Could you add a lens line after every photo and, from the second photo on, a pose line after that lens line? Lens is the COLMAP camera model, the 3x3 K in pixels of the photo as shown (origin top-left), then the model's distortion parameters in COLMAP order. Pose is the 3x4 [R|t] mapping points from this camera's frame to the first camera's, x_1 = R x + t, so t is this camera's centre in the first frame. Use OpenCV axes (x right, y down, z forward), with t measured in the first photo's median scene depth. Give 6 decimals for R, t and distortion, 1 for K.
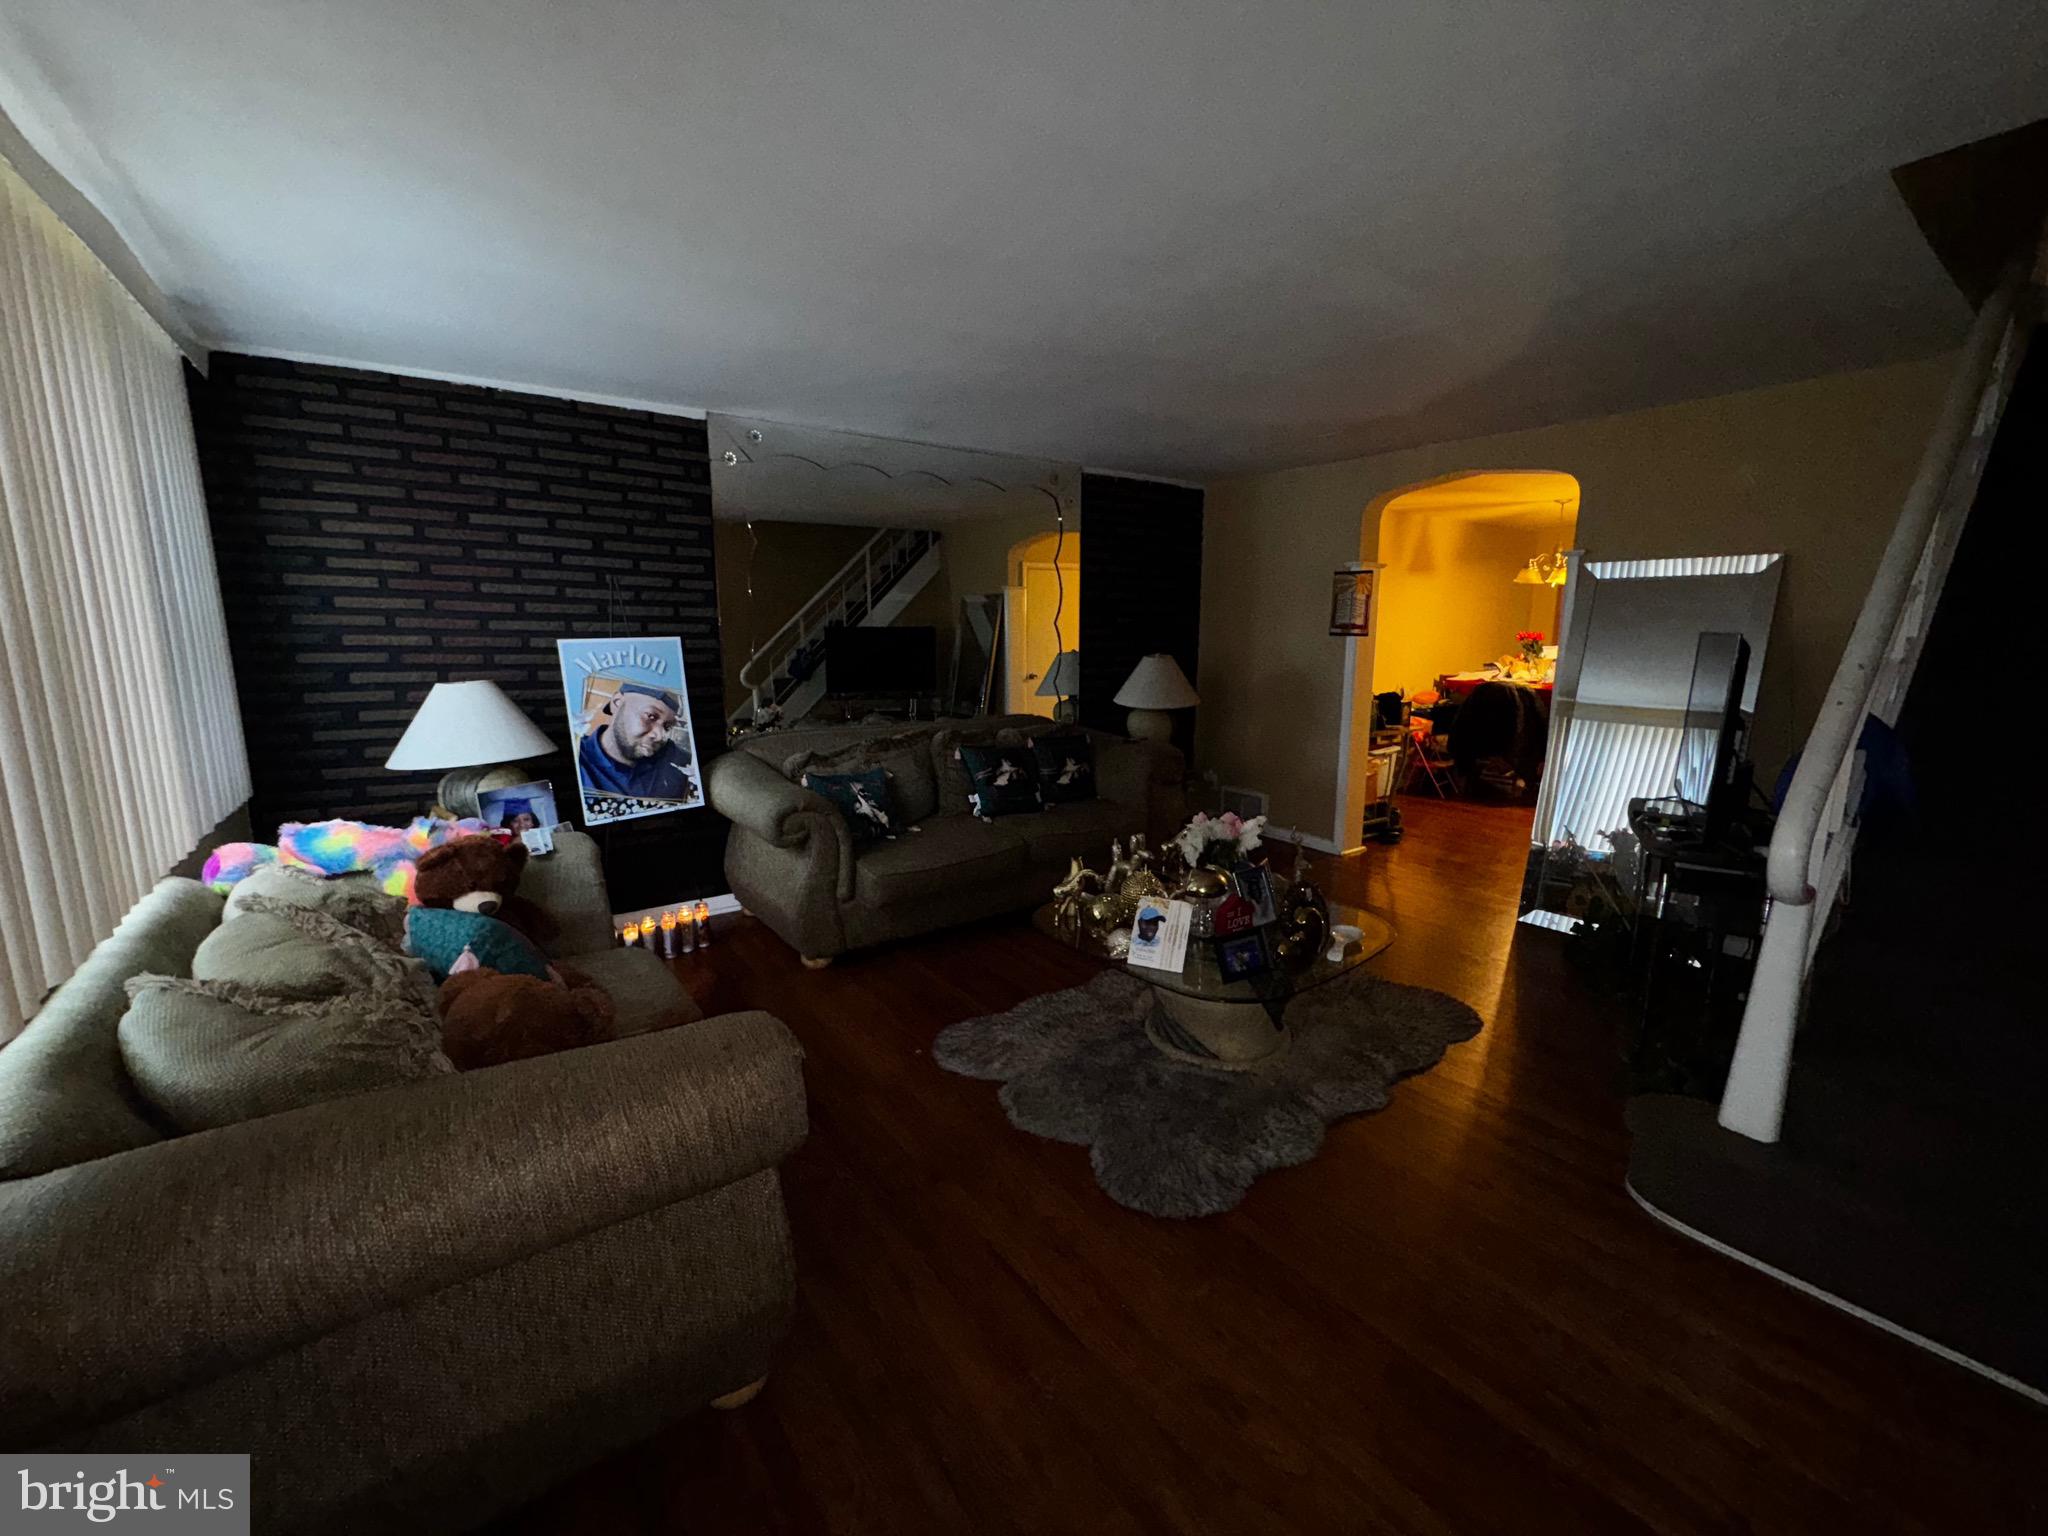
lens RADIAL K [[818.5, 0, 1022.4], [0, 818.5, 768.7], [0, 0, 1]] dist [-0.001597, 0.000475]
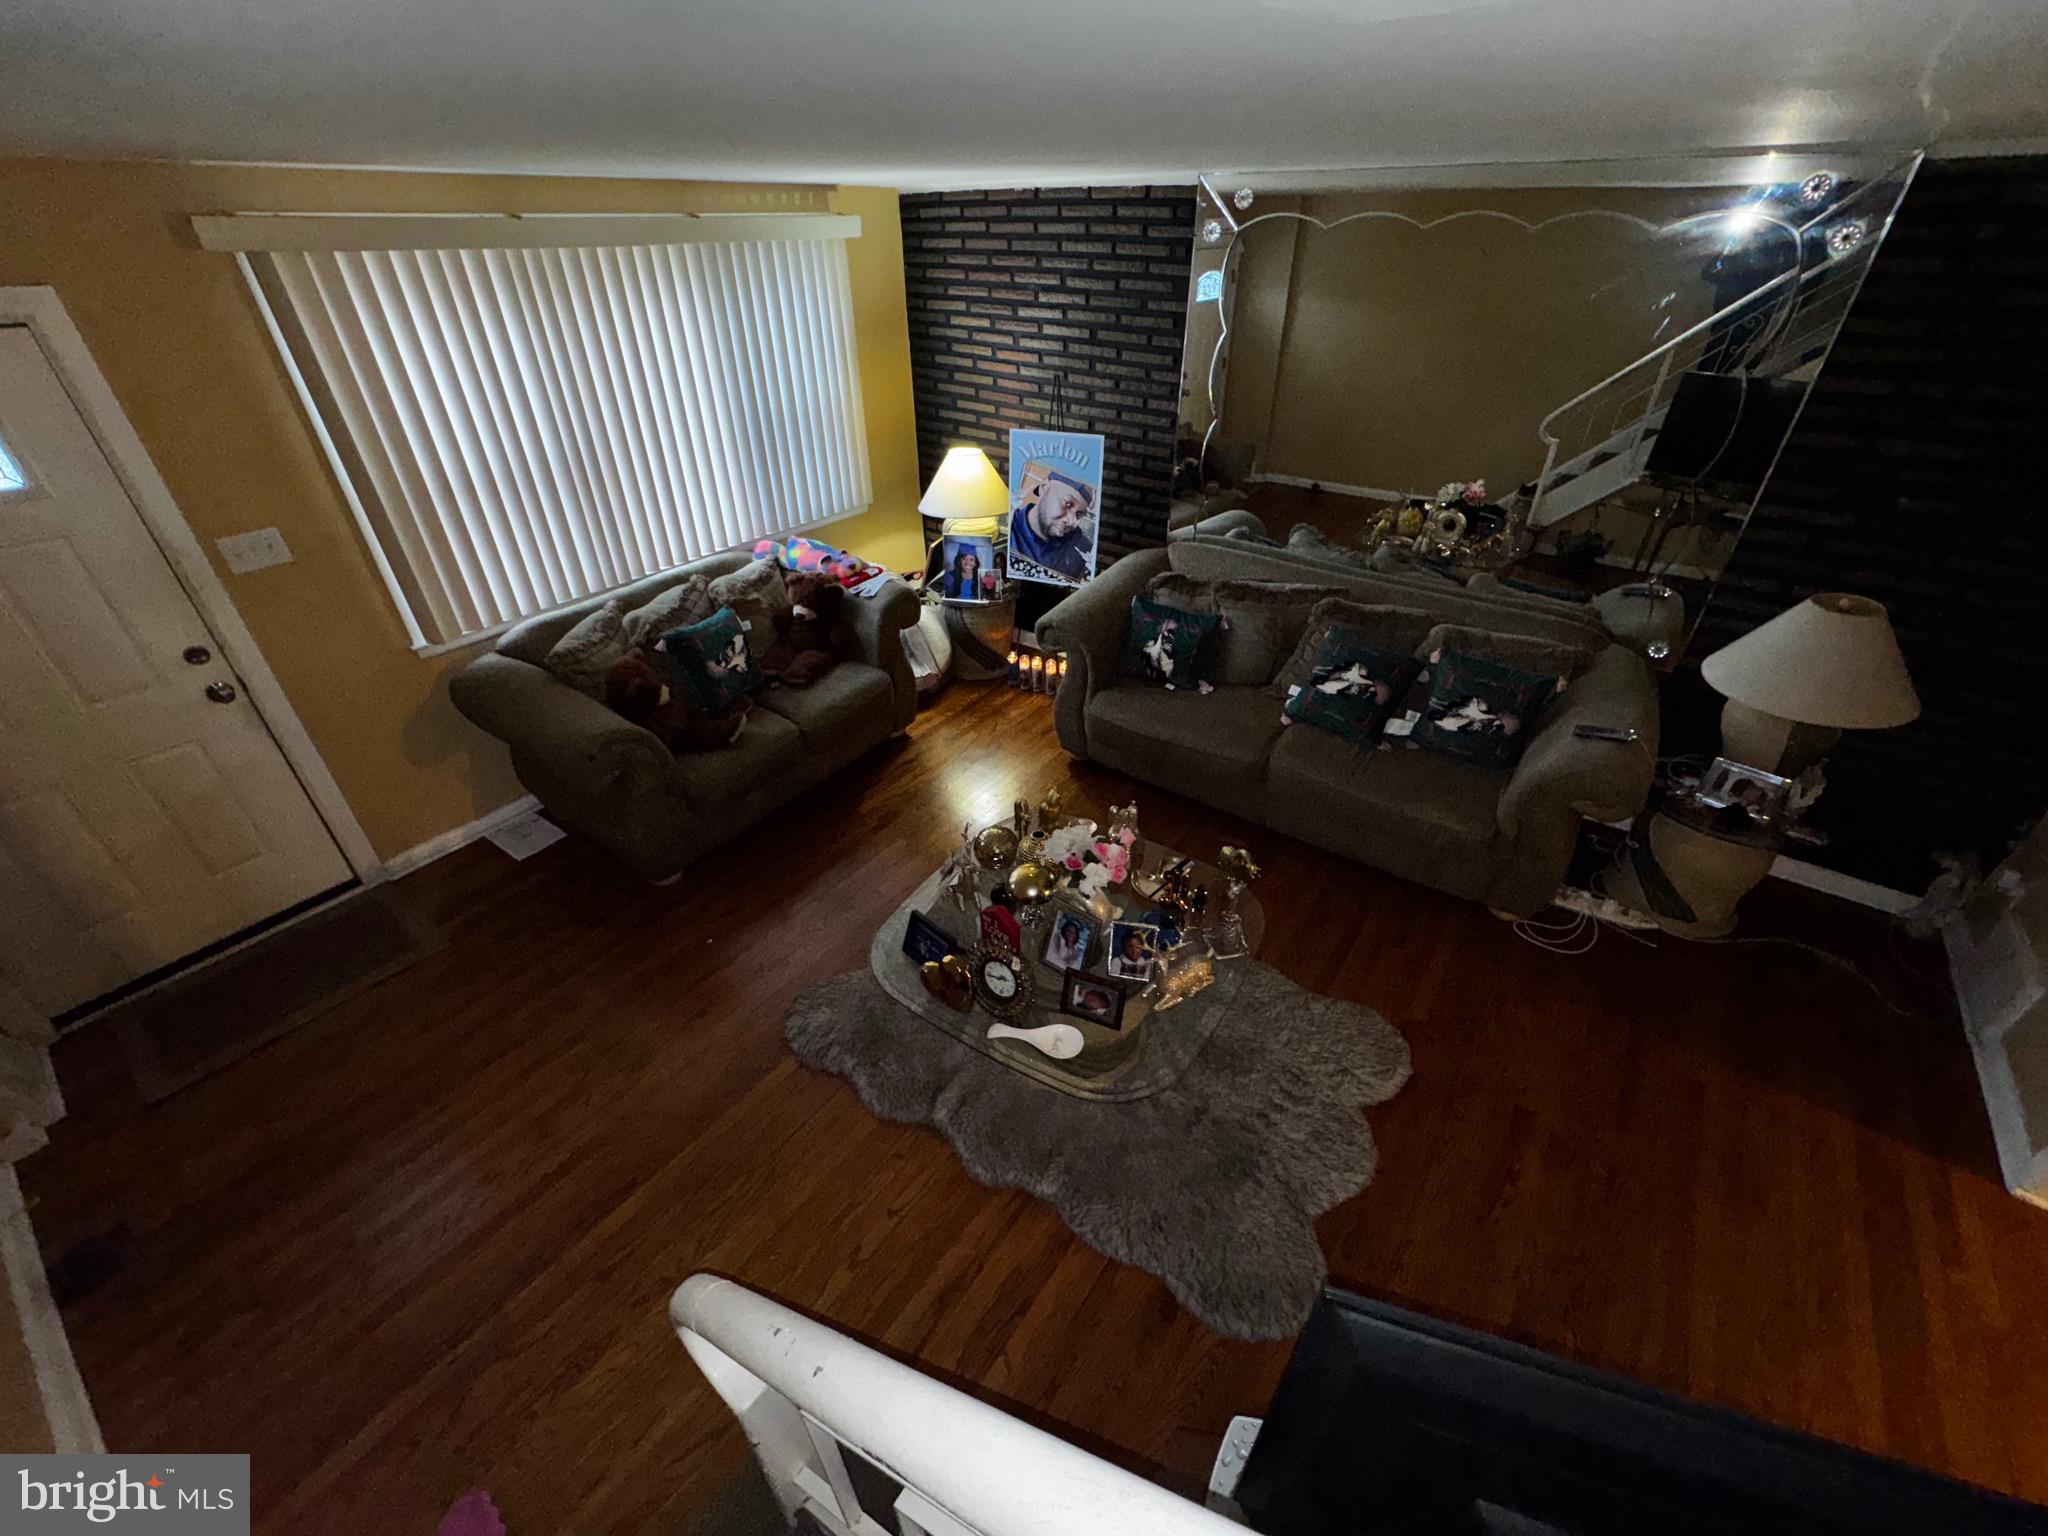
lens RADIAL K [[818.5, 0, 1026.3], [0, 818.5, 766.2], [0, 0, 1]] dist [-0.001597, 0.000475]
pose [[0.292428, 0.523362, -0.800361, 0.662463], [-0.160061, 0.851927, 0.498599, -0.314943], [0.942797, -0.017698, 0.332897, 0.531642]]
